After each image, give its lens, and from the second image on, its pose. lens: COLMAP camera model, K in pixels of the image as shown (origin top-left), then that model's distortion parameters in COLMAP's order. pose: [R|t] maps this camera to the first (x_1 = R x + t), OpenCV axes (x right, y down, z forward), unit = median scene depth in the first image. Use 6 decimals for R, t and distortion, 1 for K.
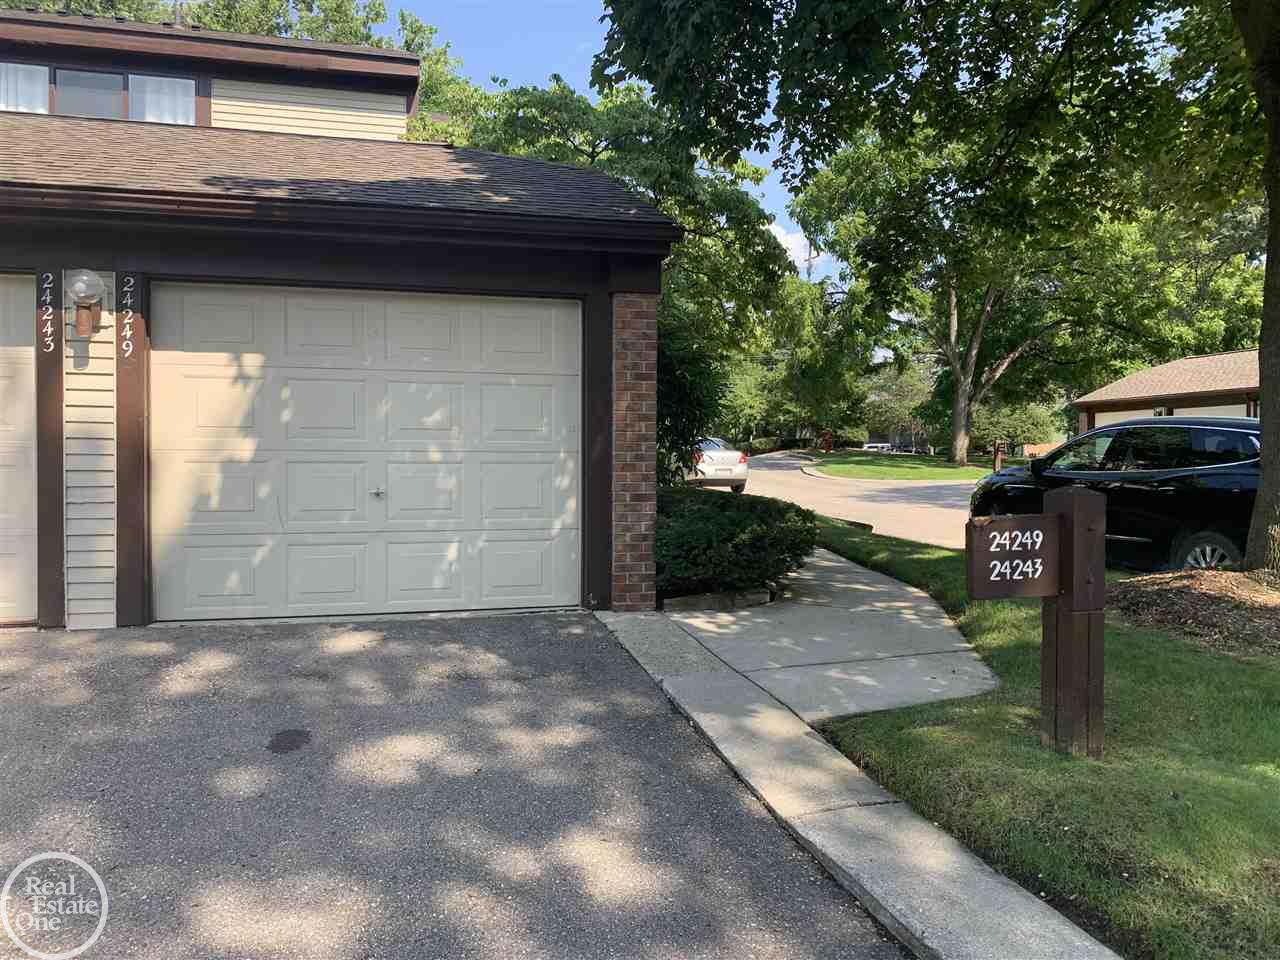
lens RADIAL K [[969.6, 0, 639.5], [0, 969.6, 472.8], [0, 0, 1]] dist [0.057218, -0.072673]
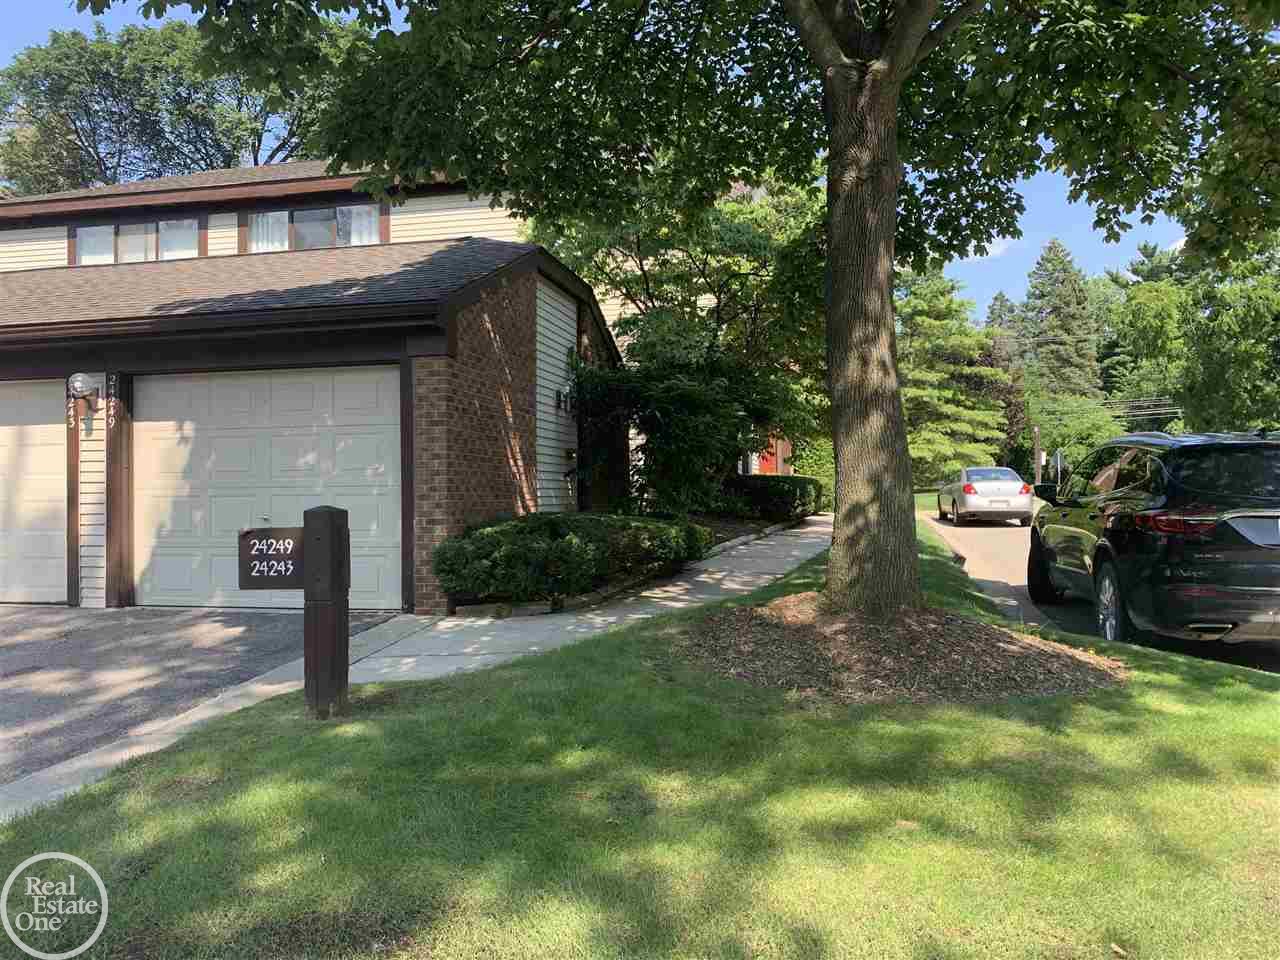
lens RADIAL K [[969.6, 0, 639.5], [0, 969.6, 472.8], [0, 0, 1]] dist [0.057218, -0.072673]
pose [[0.897366, -0.024120, -0.440628, 0.864038], [0.007894, 0.999223, -0.038620, 0.014723], [0.441217, 0.031178, 0.896859, 0.013836]]
